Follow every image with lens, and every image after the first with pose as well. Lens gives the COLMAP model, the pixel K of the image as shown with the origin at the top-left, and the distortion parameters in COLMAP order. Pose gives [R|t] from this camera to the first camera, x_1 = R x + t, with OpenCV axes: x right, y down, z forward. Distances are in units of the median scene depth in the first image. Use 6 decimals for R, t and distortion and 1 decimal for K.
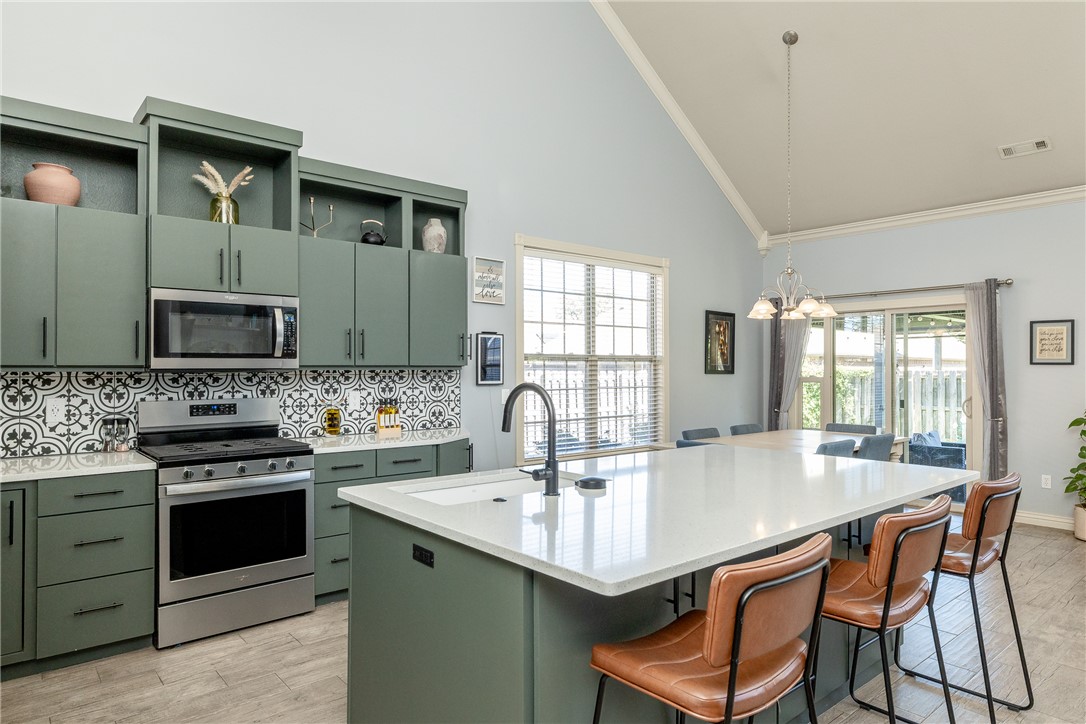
lens RADIAL K [[655.4, 0, 543.3], [0, 655.4, 364.9], [0, 0, 1]] dist [-0.000546, -0.000013]
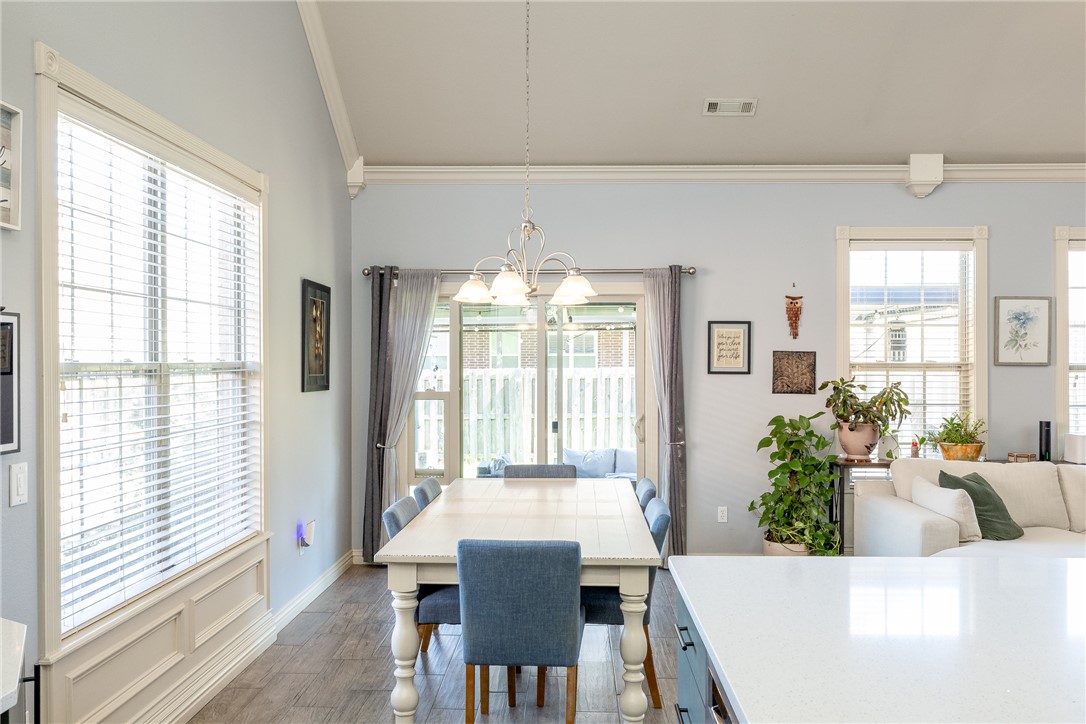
lens RADIAL K [[878.0, 0, 544.3], [0, 878.0, 357.8], [0, 0, 1]] dist [-0.006016, 0.002089]
pose [[0.672709, 0.000552, 0.739907, -0.198553], [-0.002700, 0.999995, 0.001708, -0.021256], [-0.739902, -0.003147, 0.672707, 0.403061]]
